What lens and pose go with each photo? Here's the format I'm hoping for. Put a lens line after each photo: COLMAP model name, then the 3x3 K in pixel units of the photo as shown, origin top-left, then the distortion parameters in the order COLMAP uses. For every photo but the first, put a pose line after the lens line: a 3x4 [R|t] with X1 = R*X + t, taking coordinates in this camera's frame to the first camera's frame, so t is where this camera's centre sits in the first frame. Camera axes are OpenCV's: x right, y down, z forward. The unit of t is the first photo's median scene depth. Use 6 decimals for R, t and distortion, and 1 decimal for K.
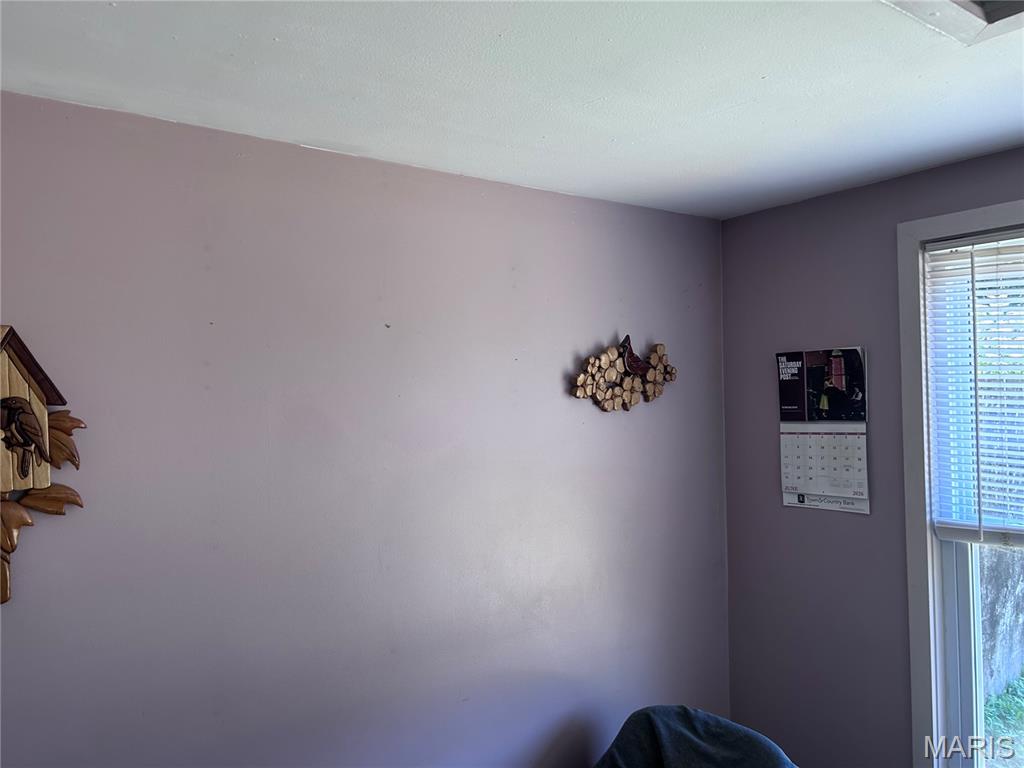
lens RADIAL K [[768.2, 0, 508.8], [0, 768.2, 385.6], [0, 0, 1]] dist [0.019042, -0.009687]
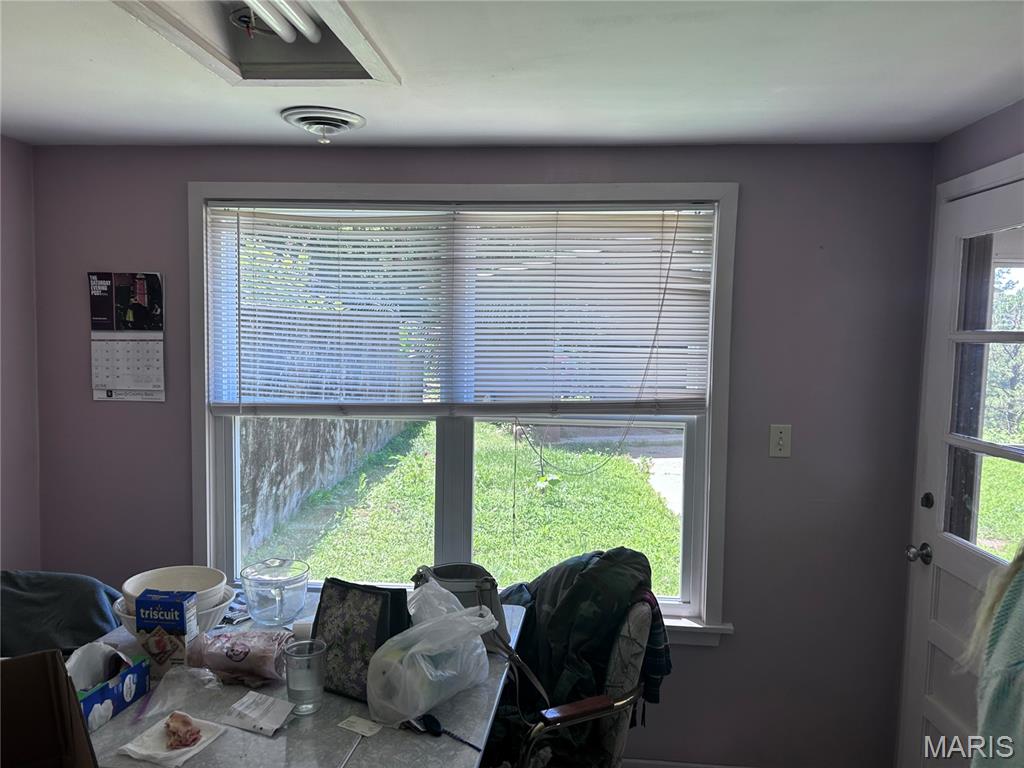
lens RADIAL K [[768.2, 0, 508.8], [0, 768.2, 385.6], [0, 0, 1]] dist [0.019042, -0.009687]
pose [[0.650504, -0.027143, 0.759018, -0.144572], [-0.043433, 0.996396, 0.072855, 0.017941], [-0.758260, -0.080359, 0.646981, -0.286435]]
